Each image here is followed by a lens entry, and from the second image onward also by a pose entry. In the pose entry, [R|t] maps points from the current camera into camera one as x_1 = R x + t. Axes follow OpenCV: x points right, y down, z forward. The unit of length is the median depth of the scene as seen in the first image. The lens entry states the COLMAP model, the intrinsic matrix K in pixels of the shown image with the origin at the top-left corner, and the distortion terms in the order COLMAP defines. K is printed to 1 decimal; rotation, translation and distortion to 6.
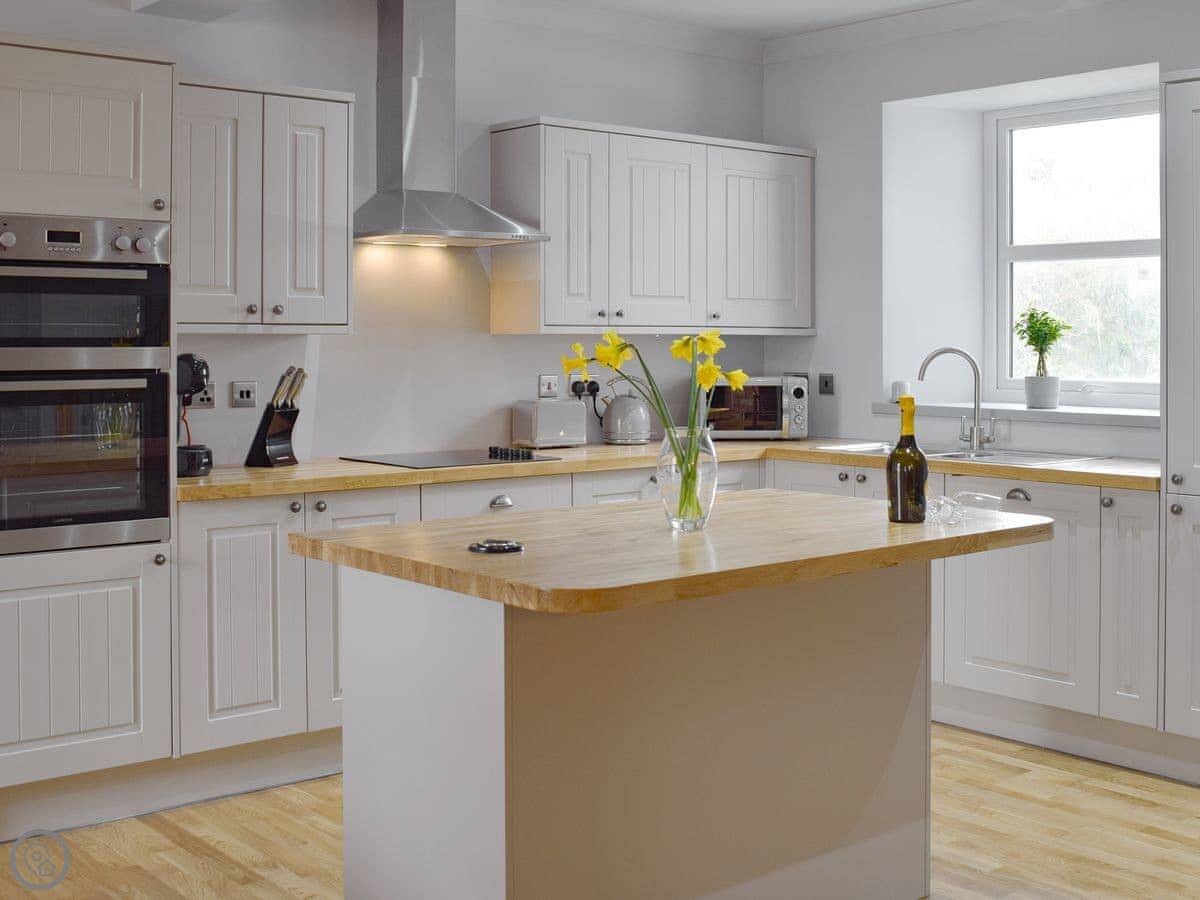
lens RADIAL K [[1501.6, 0, 648.4], [0, 1501.6, 338.7], [0, 0, 1]] dist [-0.032486, -0.027847]
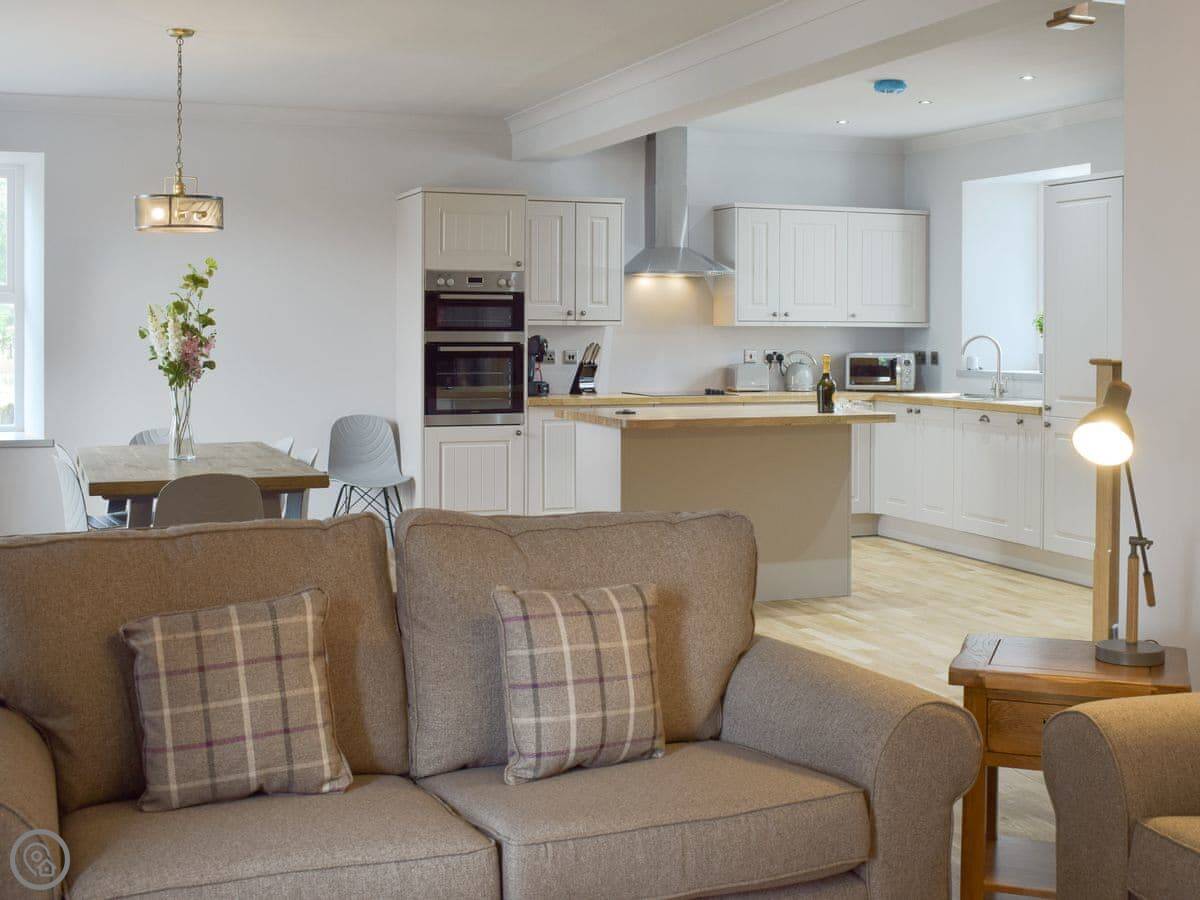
lens RADIAL K [[1461.6, 0, 598.5], [0, 1461.6, 358.9], [0, 0, 1]] dist [-0.010663, -0.001889]
pose [[0.943320, 0.010240, -0.331727, 0.373010], [-0.003597, 0.999781, 0.020632, 0.000681], [0.331866, -0.018269, 0.943150, -0.729053]]
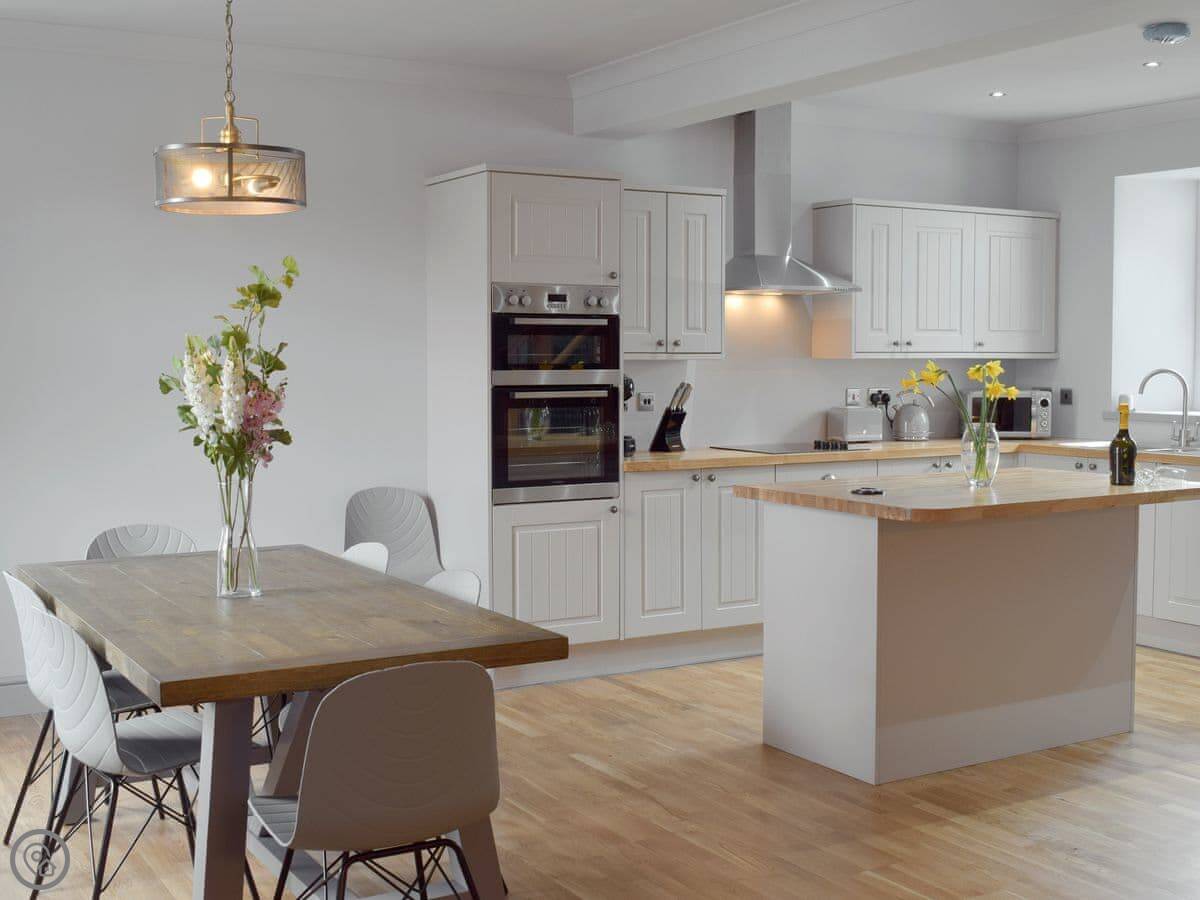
lens RADIAL K [[1451.8, 0, 629.4], [0, 1451.8, 448.3], [0, 0, 1]] dist [-0.019062, -0.035231]
pose [[0.985572, 0.010455, -0.168936, -0.050593], [0.000795, 0.997793, 0.066390, -0.010262], [0.169257, -0.065566, 0.983389, -0.363429]]
